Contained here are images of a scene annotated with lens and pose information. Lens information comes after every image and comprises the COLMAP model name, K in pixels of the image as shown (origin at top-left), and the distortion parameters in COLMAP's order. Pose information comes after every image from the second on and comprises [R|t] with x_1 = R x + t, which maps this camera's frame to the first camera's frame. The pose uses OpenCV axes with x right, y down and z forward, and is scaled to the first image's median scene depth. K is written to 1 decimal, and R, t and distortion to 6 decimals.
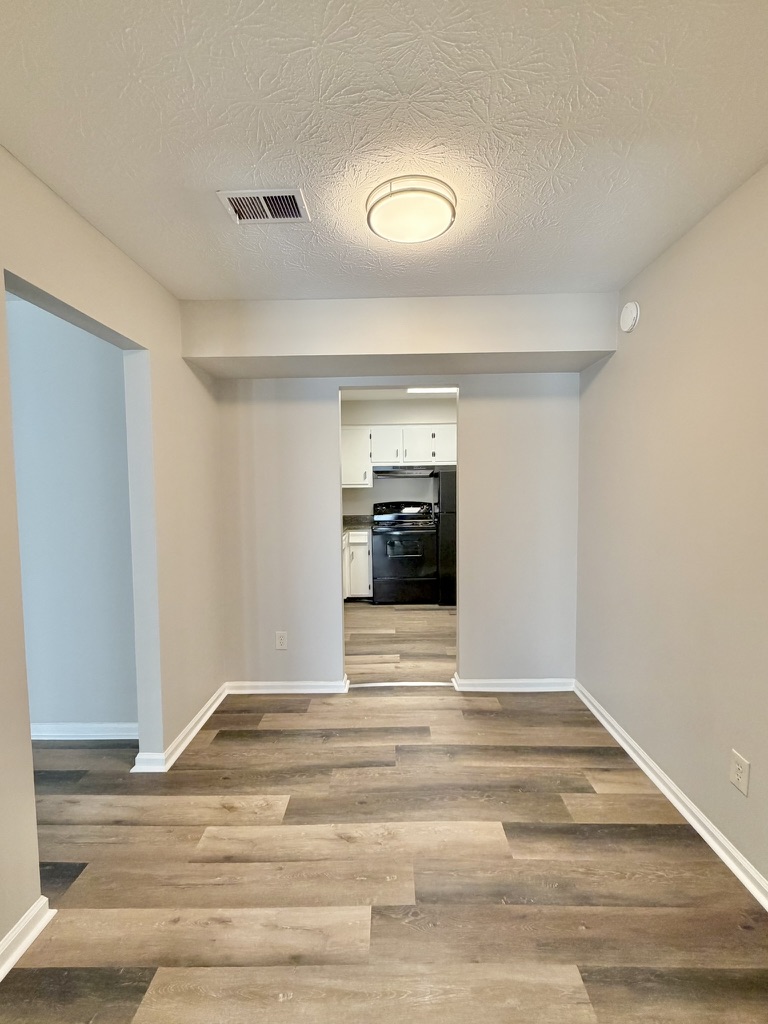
lens RADIAL K [[448.8, 0, 385.8], [0, 448.8, 514.0], [0, 0, 1]] dist [0.000496, -0.000261]
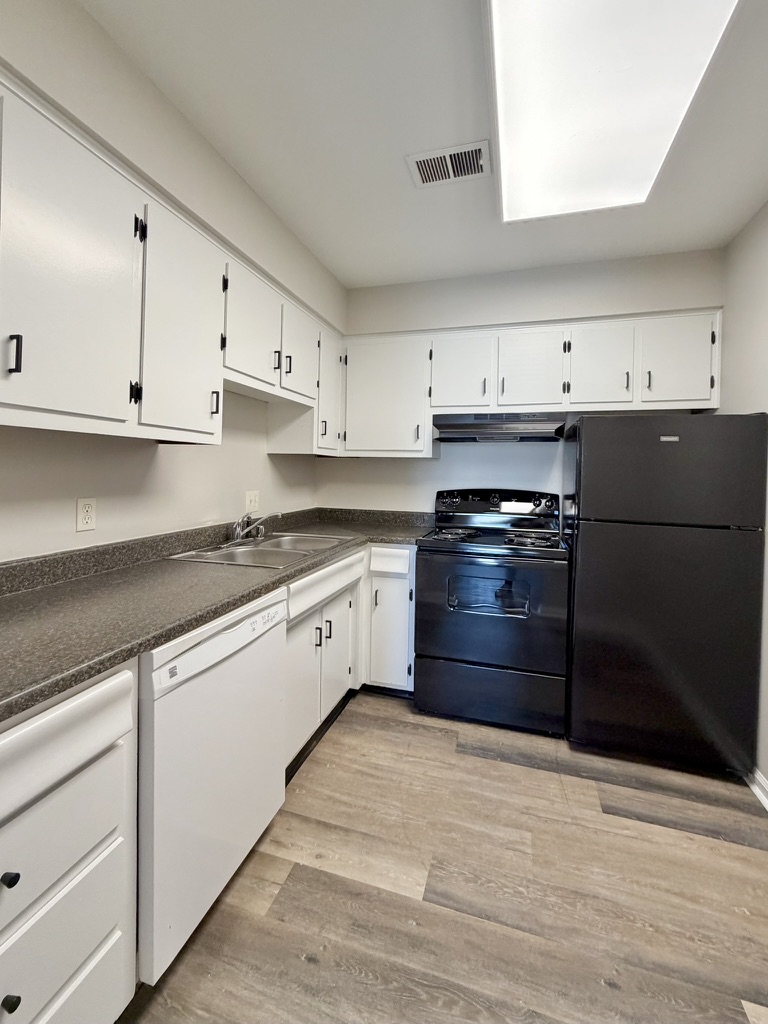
lens RADIAL K [[413.6, 0, 397.5], [0, 413.6, 473.9], [0, 0, 1]] dist [-0.001744, 0.000215]
pose [[0.961599, 0.033047, -0.272461, 0.059329], [-0.053128, 0.996360, -0.066658, -0.008877], [0.269267, 0.078573, 0.959855, 0.559206]]
